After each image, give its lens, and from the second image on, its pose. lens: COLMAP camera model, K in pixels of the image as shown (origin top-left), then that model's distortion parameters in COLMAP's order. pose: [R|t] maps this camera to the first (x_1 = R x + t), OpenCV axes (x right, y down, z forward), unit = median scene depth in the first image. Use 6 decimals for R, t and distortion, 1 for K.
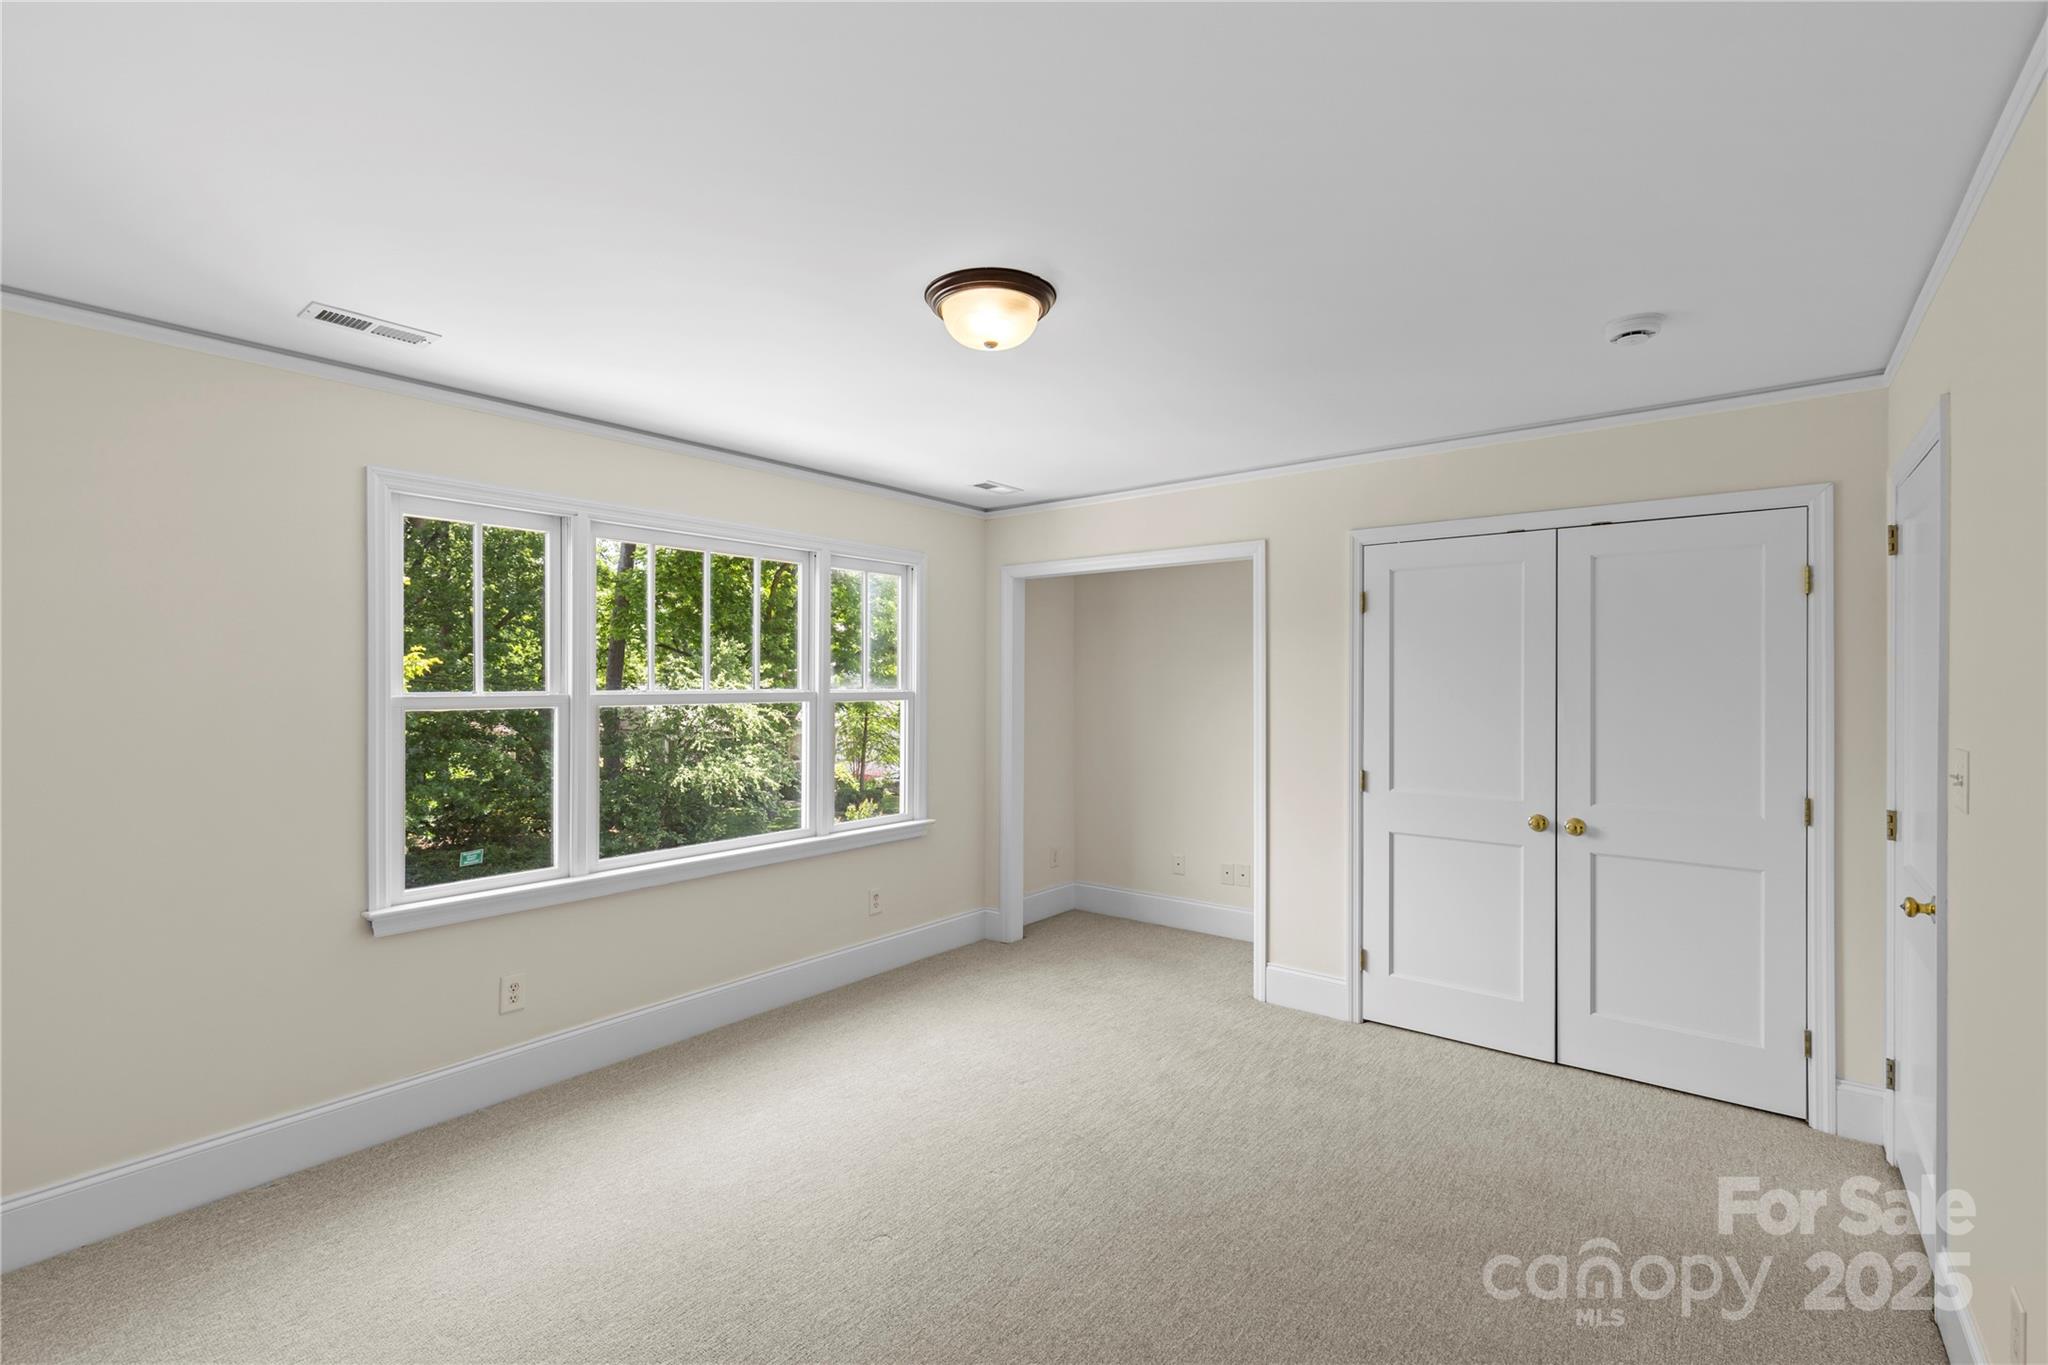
lens RADIAL K [[952.7, 0, 1019.5], [0, 952.7, 684.2], [0, 0, 1]] dist [0.002724, -0.000106]
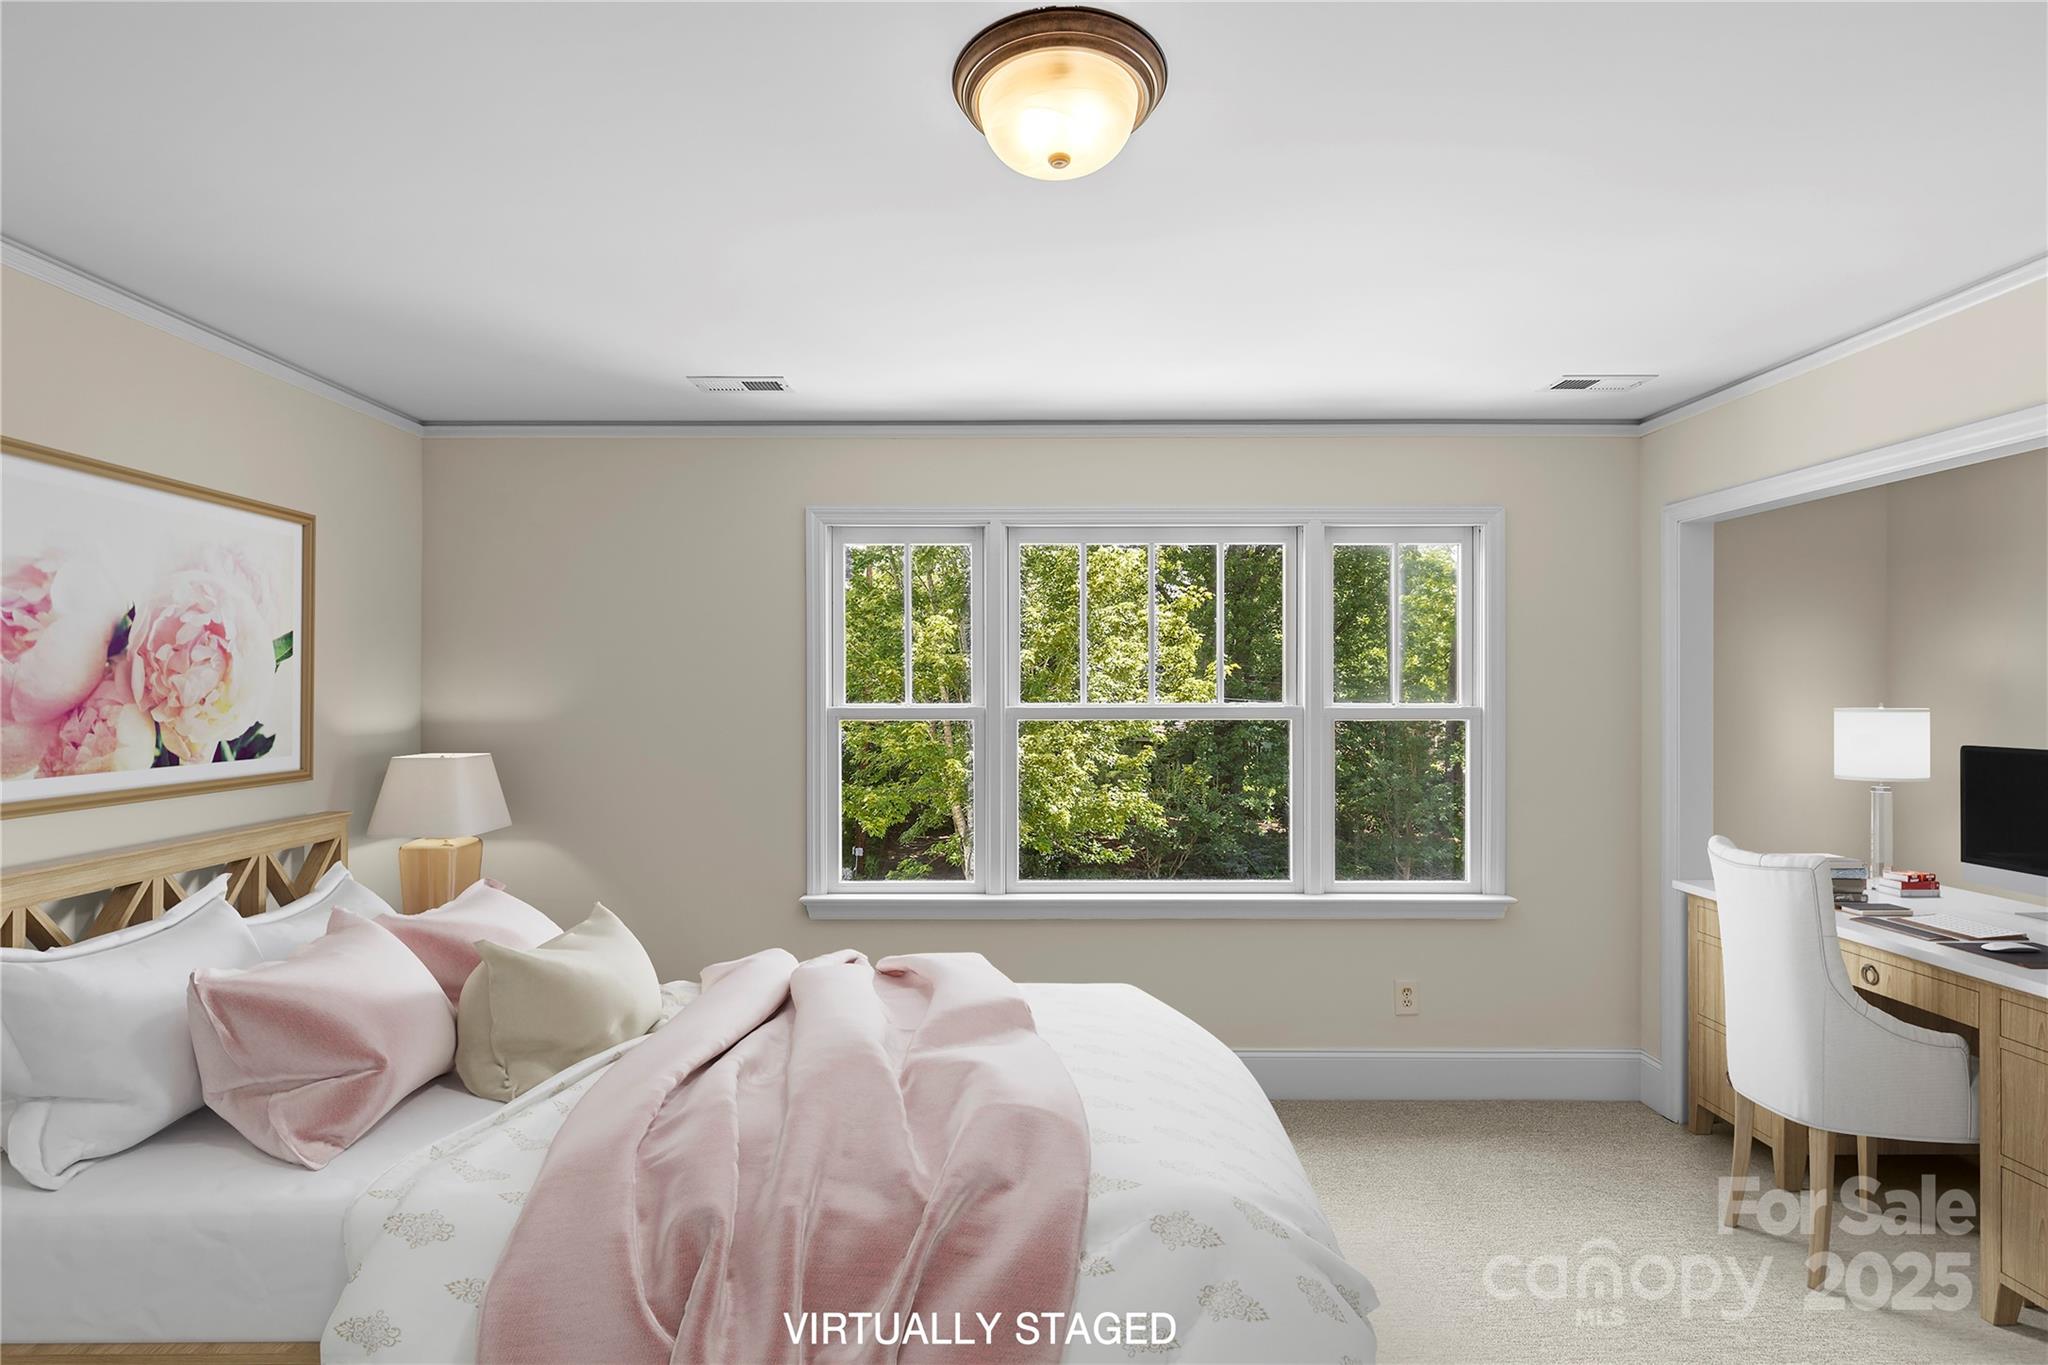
lens RADIAL K [[952.7, 0, 1022.0], [0, 952.7, 684.9], [0, 0, 1]] dist [0.002724, -0.000106]
pose [[0.606778, -0.008378, -0.794827, 0.221059], [-0.000610, 0.999939, -0.011006, -0.000734], [0.794871, 0.007163, 0.606736, 0.293224]]
